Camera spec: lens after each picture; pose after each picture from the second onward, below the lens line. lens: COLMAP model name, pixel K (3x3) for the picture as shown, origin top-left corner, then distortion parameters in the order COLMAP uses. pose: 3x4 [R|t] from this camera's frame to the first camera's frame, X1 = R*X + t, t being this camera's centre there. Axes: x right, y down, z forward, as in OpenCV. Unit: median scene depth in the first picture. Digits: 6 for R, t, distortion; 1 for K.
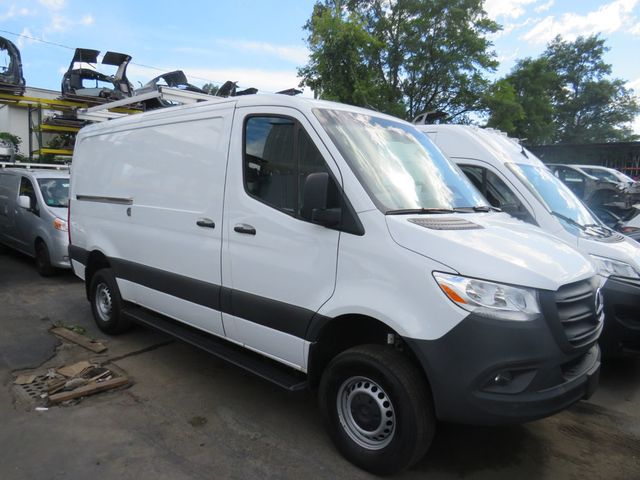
lens RADIAL K [[486.0, 0, 301.1], [0, 486.0, 253.9], [0, 0, 1]] dist [-0.043766, 0.045071]
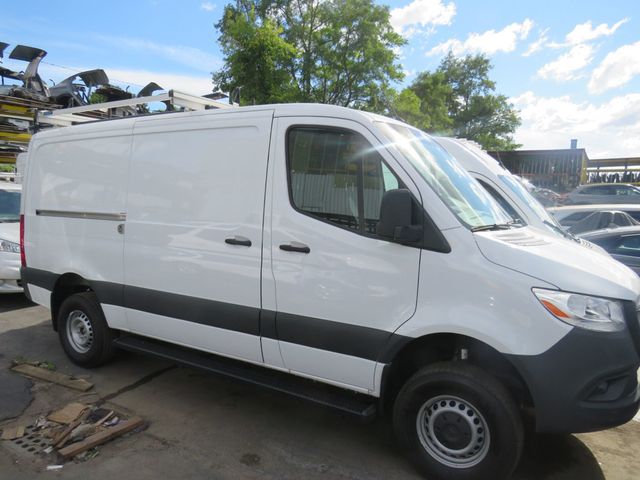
lens RADIAL K [[486.0, 0, 302.6], [0, 486.0, 255.5], [0, 0, 1]] dist [-0.043766, 0.045071]
pose [[0.975387, -0.035081, 0.217689, -0.250089], [0.036284, 0.999340, -0.001530, -0.027895], [-0.217492, 0.009391, 0.976017, 0.068959]]
